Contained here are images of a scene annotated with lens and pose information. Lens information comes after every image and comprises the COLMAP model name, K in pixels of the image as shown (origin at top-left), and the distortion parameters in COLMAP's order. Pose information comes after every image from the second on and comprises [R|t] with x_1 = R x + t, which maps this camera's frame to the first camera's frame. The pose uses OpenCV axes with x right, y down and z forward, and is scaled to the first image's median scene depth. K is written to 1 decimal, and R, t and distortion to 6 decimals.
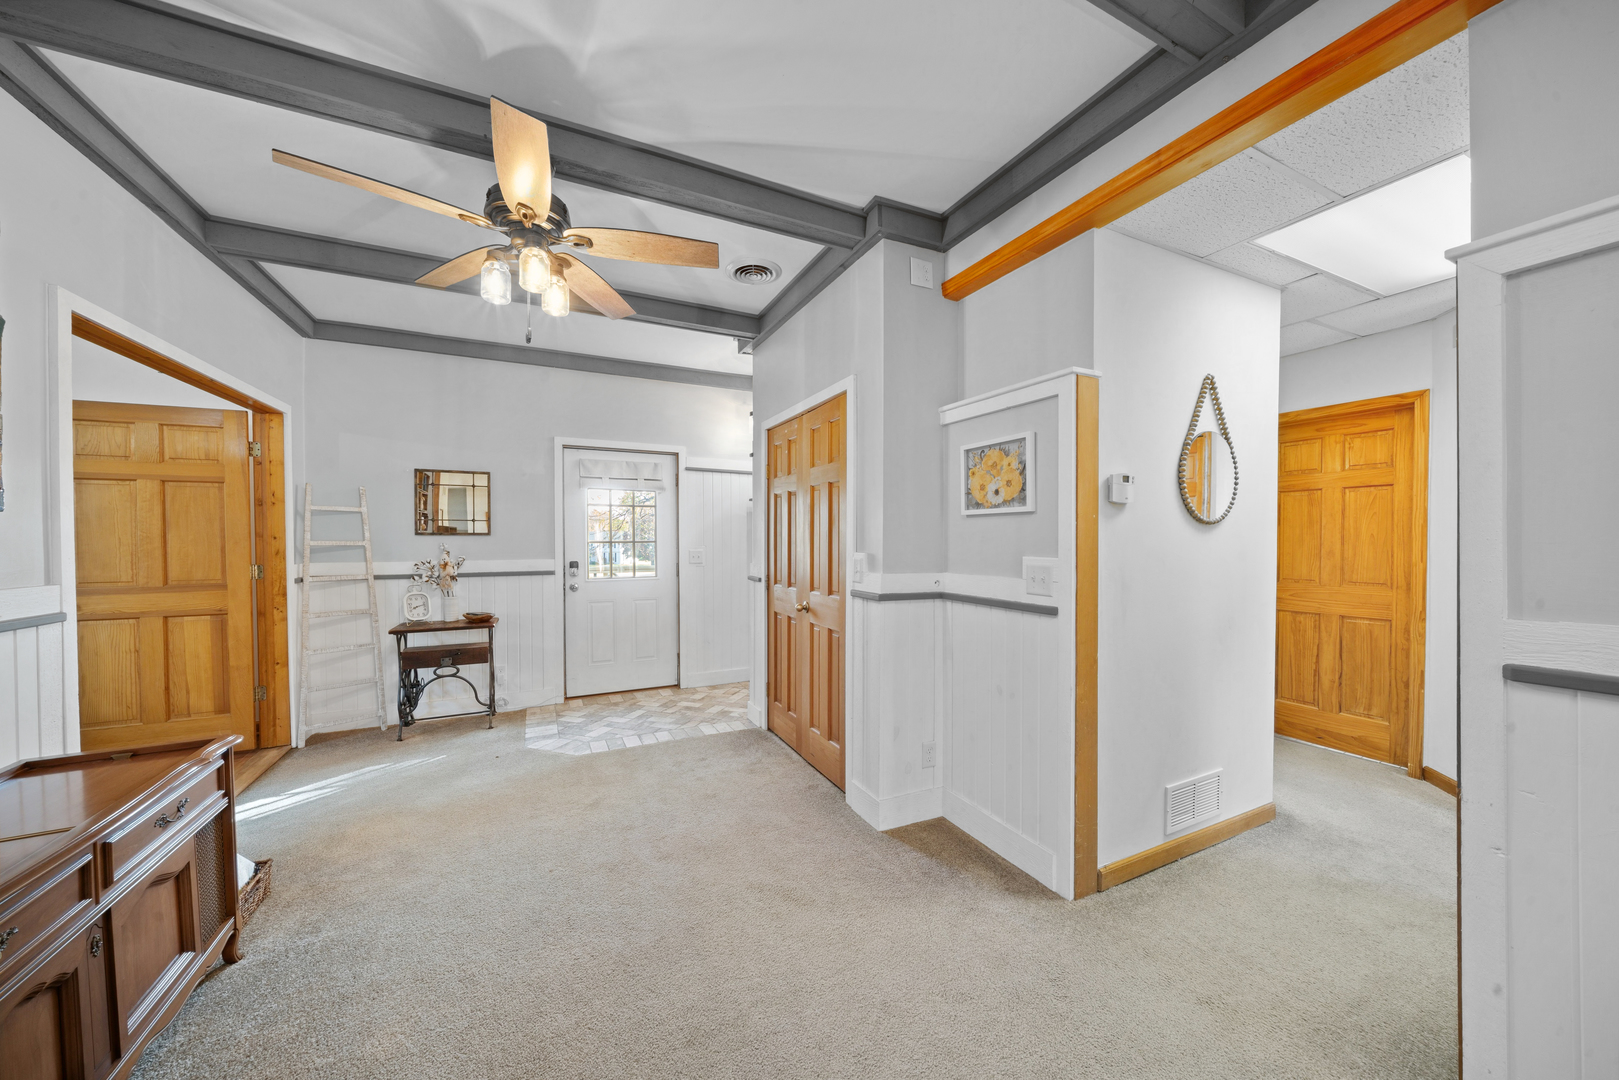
lens RADIAL K [[553.5, 0, 795.6], [0, 553.5, 546.4], [0, 0, 1]] dist [-0.004499, -0.000219]
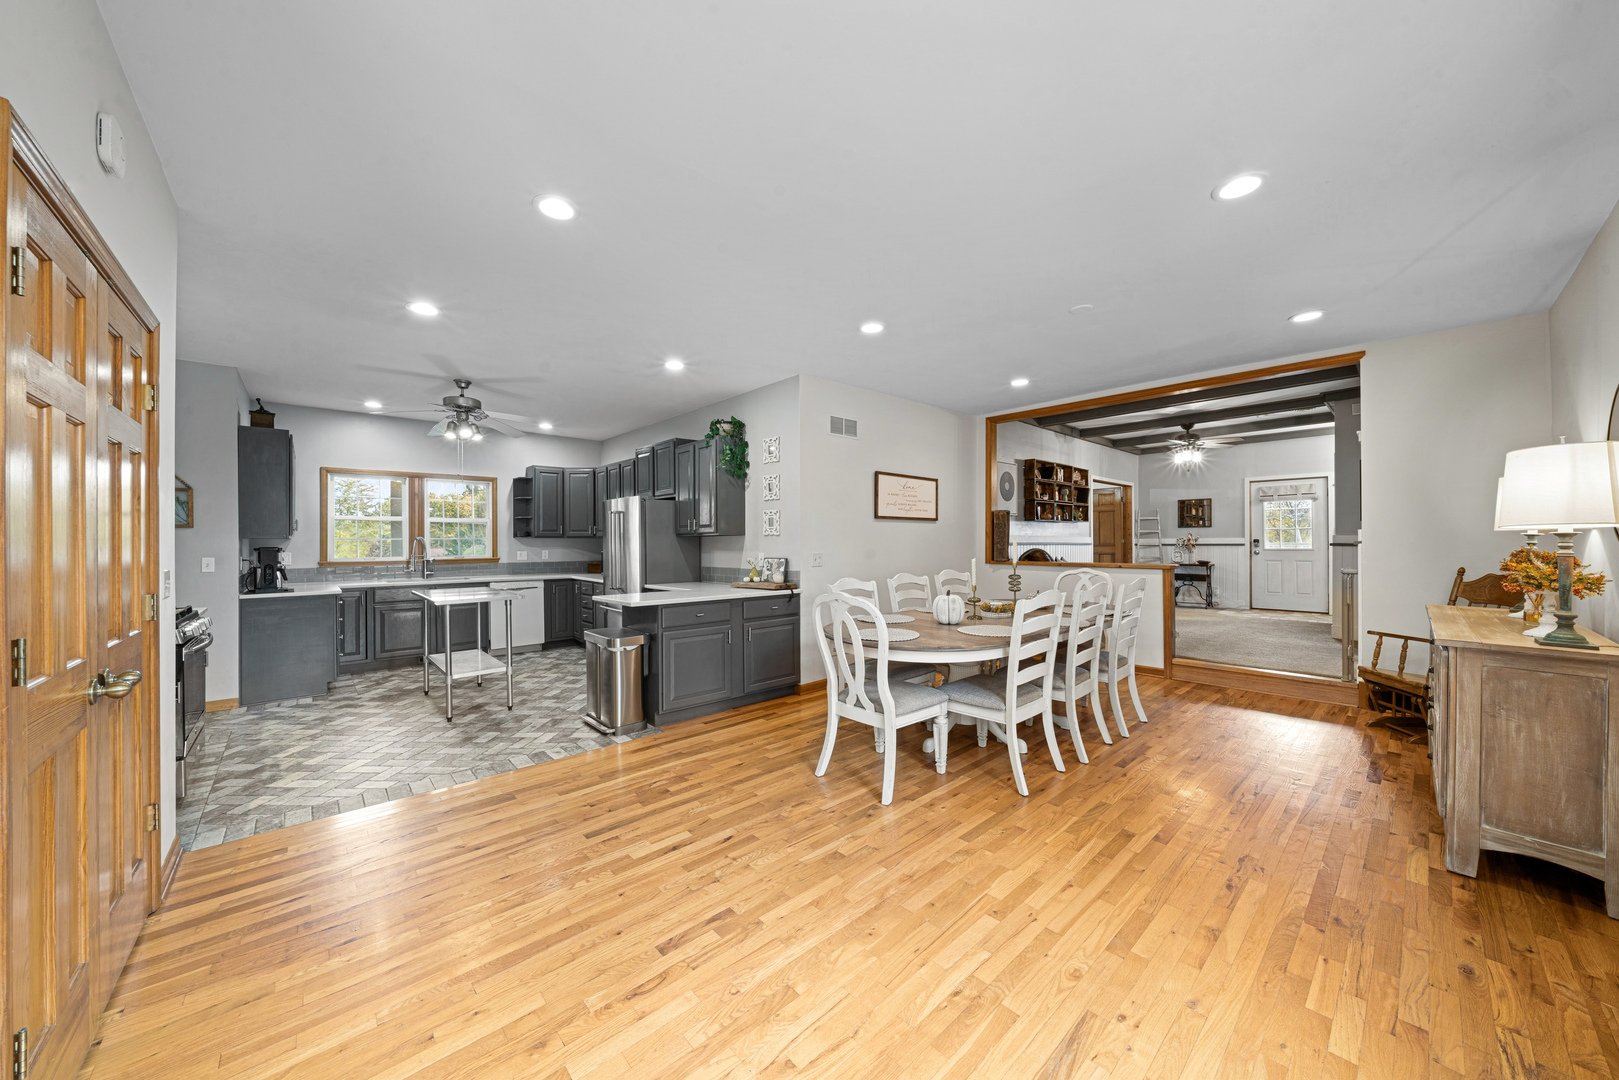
lens RADIAL K [[560.8, 0, 800.8], [0, 560.8, 538.1], [0, 0, 1]] dist [-0.004779, -0.000614]
pose [[0.283521, -0.008565, -0.958928, 1.243096], [-0.012831, 0.999837, -0.012724, 0.080937], [0.958880, 0.015912, 0.283365, -1.331485]]
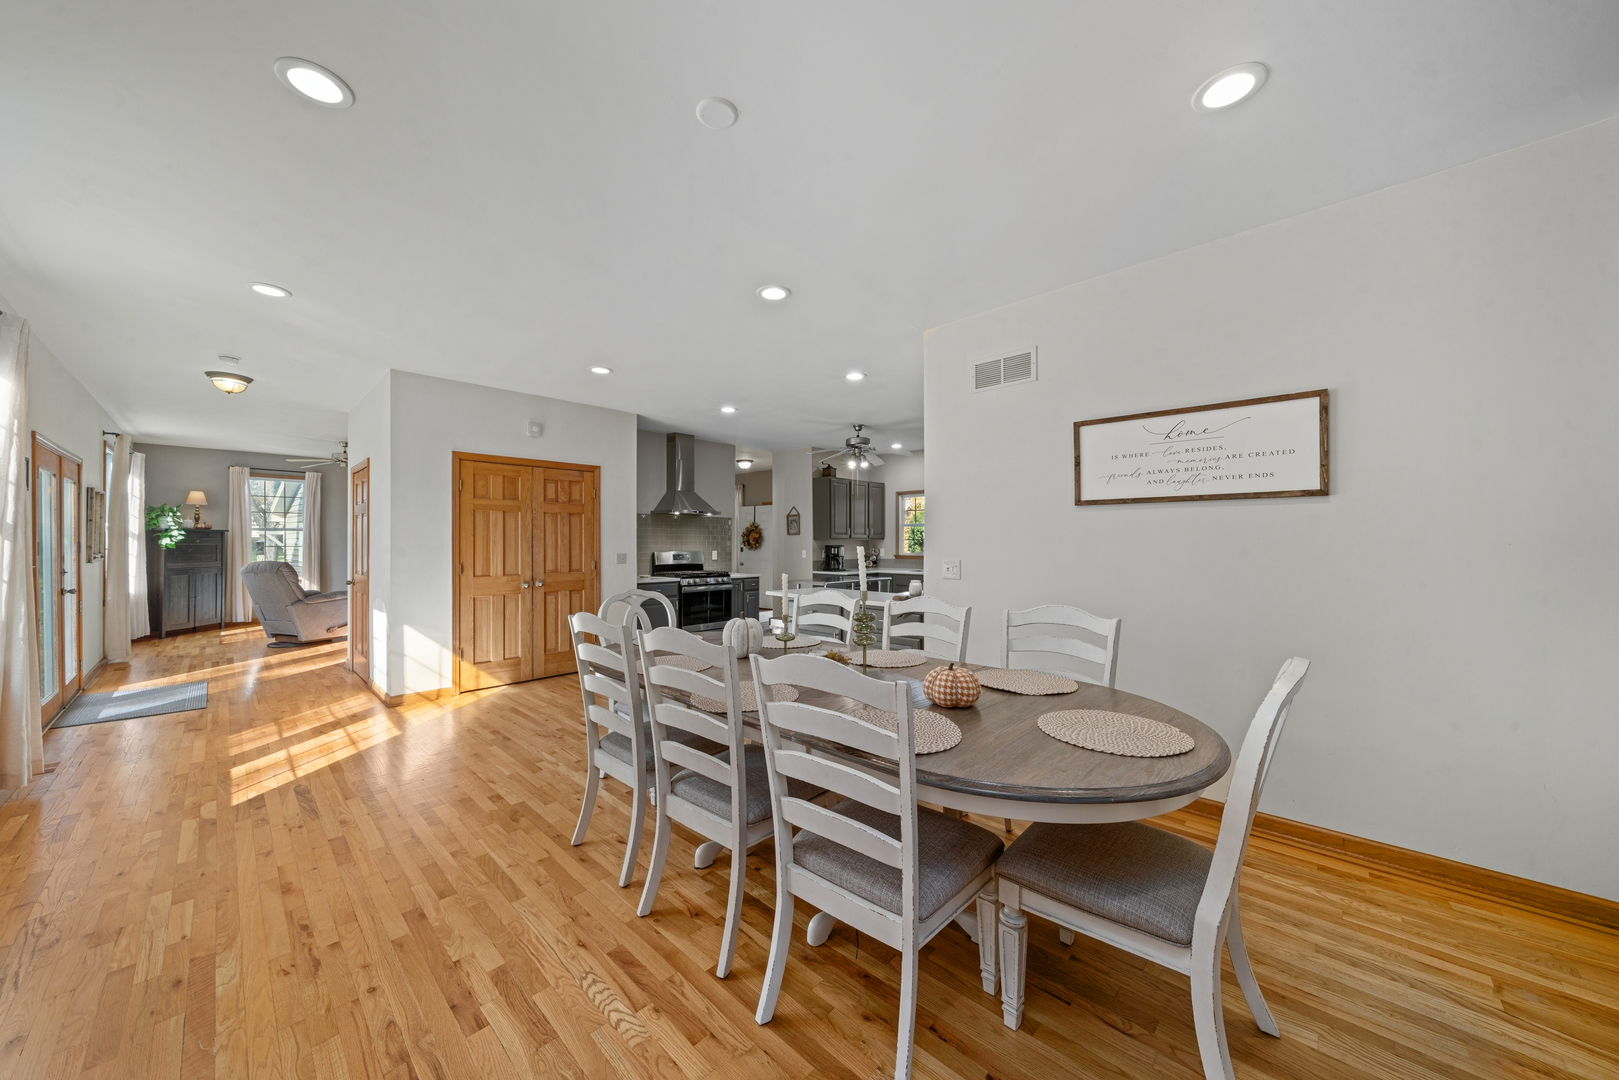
lens RADIAL K [[560.8, 0, 809.5], [0, 560.8, 540.8], [0, 0, 1]] dist [-0.004779, -0.000614]
pose [[-0.931190, -0.001722, -0.364529, 0.588691], [-0.007926, 0.999848, 0.015524, 0.051788], [0.364447, 0.017345, -0.931062, -0.131684]]
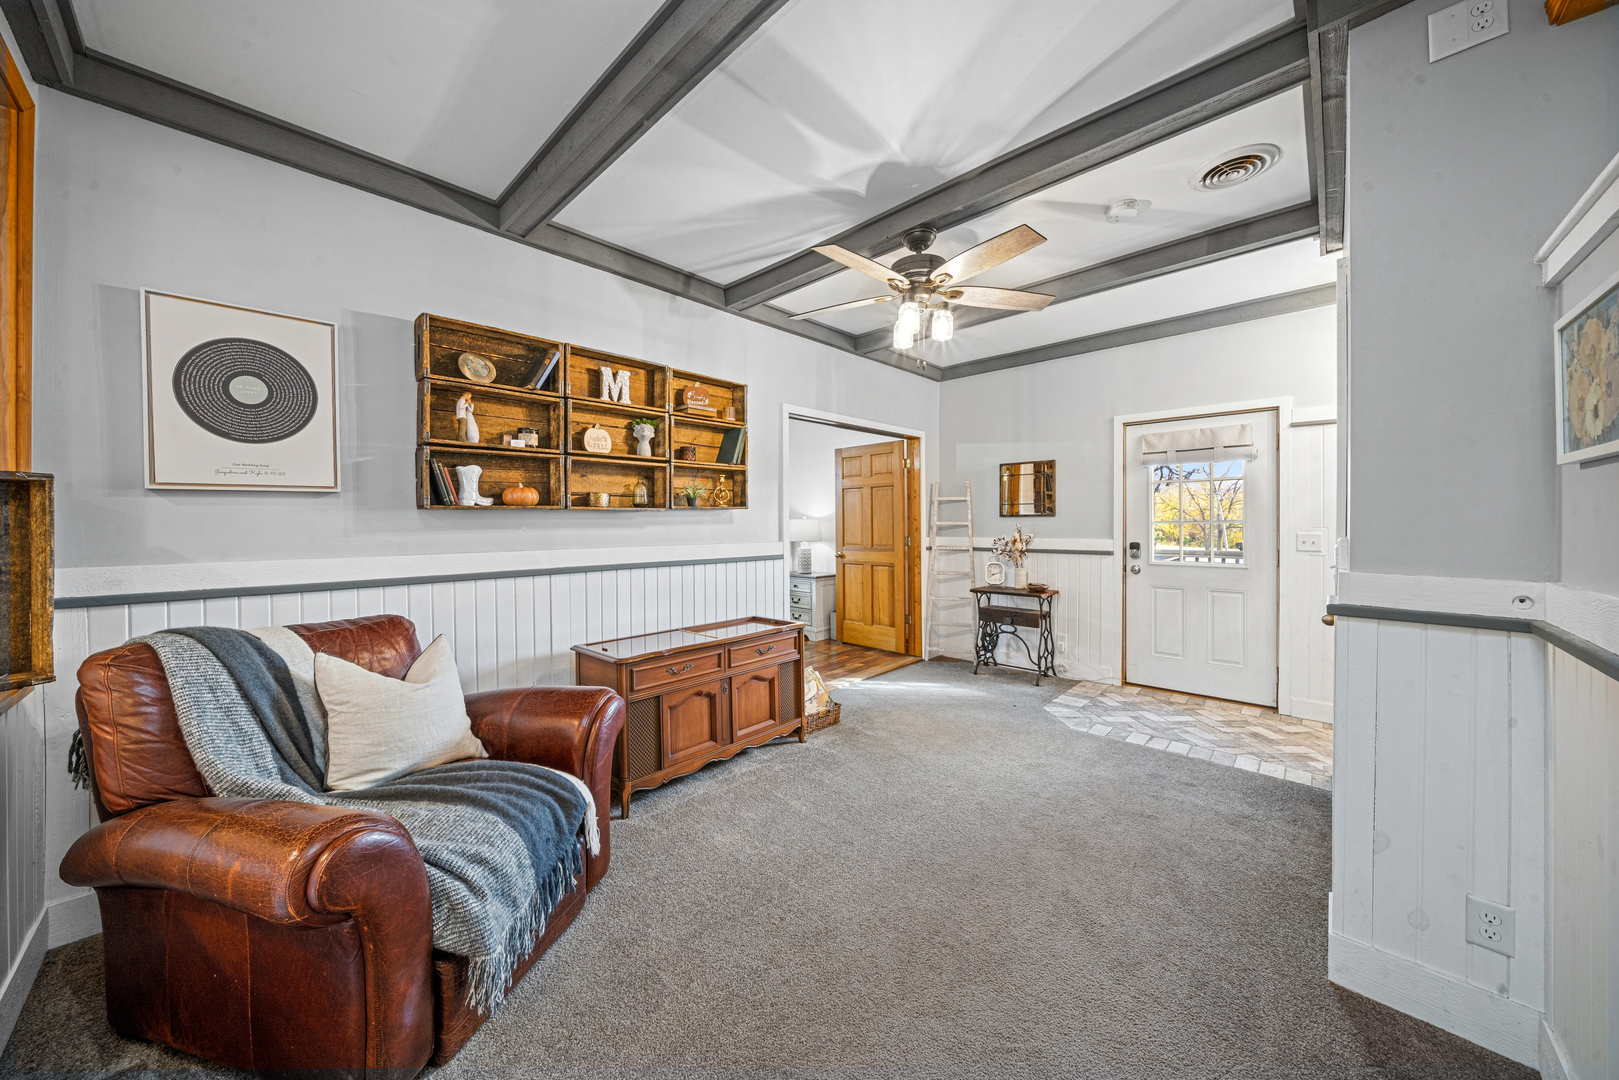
lens RADIAL K [[553.5, 0, 801.9], [0, 553.5, 526.9], [0, 0, 1]] dist [-0.004499, -0.000219]
pose [[0.355881, 0.007510, -0.934501, 0.341637], [-0.008537, 0.999952, 0.004785, 0.000268], [0.934492, 0.006275, 0.355929, 0.139210]]
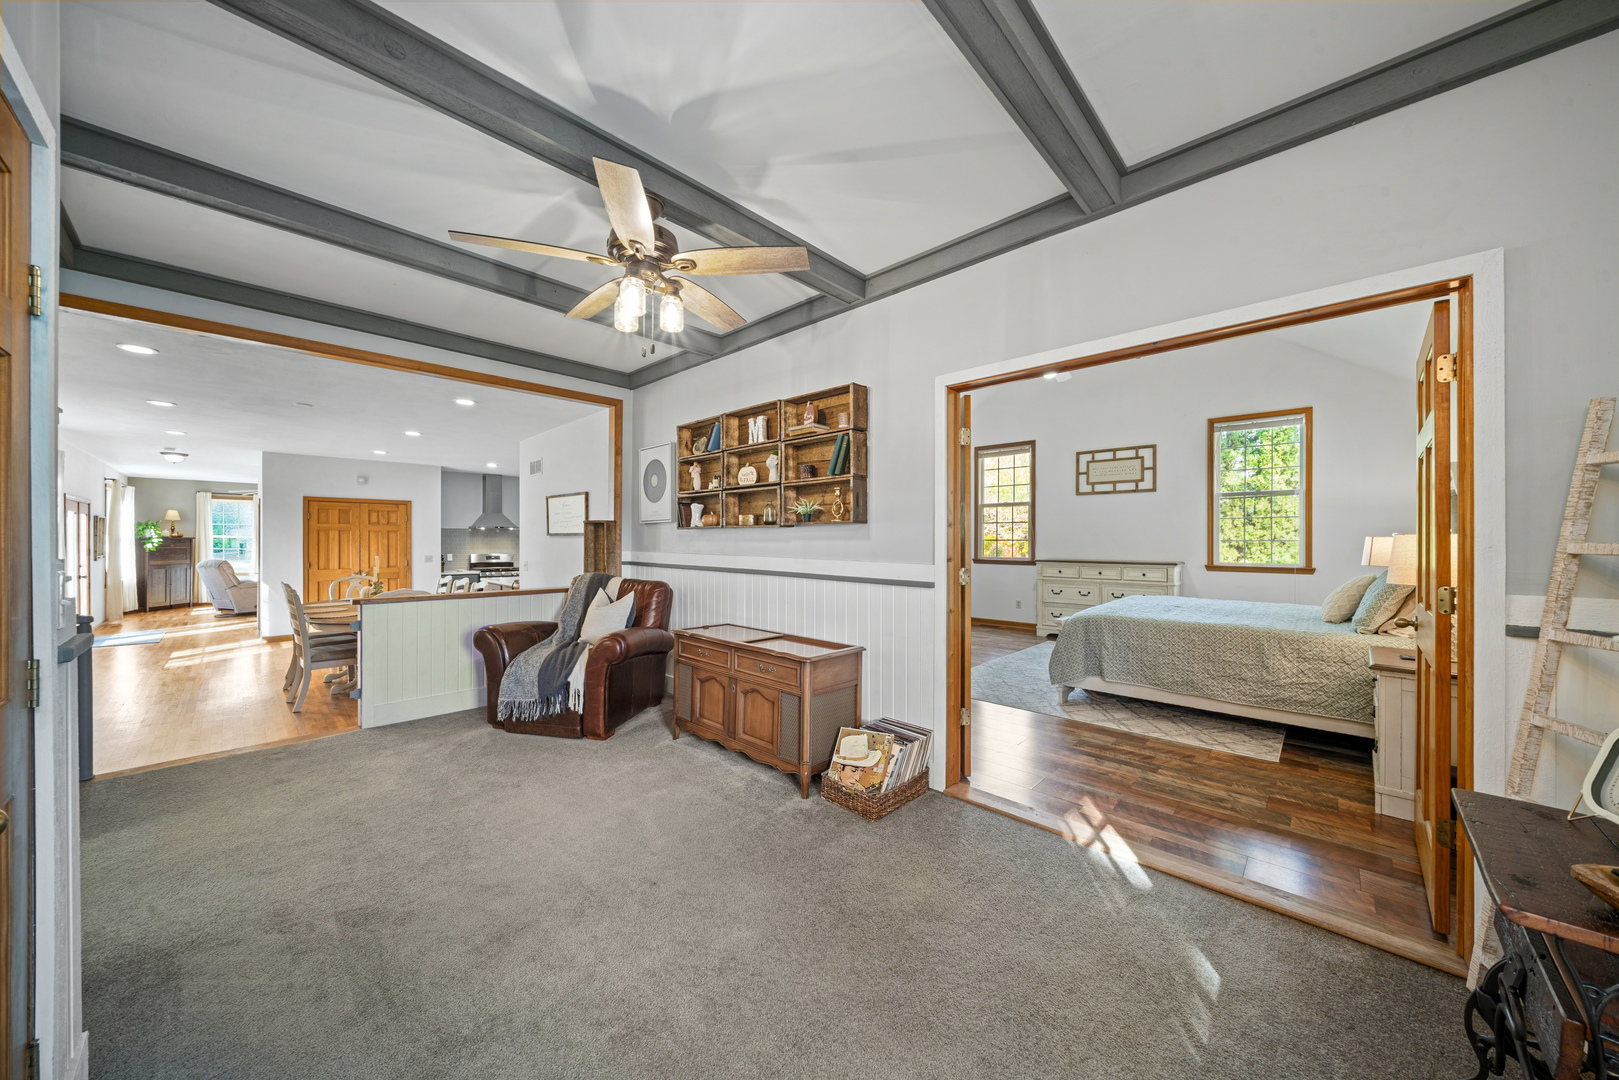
lens RADIAL K [[553.5, 0, 799.4], [0, 553.5, 540.9], [0, 0, 1]] dist [-0.004499, -0.000219]
pose [[-0.935636, -0.002474, -0.352958, -0.190909], [-0.009588, 0.999785, 0.018408, -0.011883], [0.352837, 0.020608, -0.935458, 1.116846]]
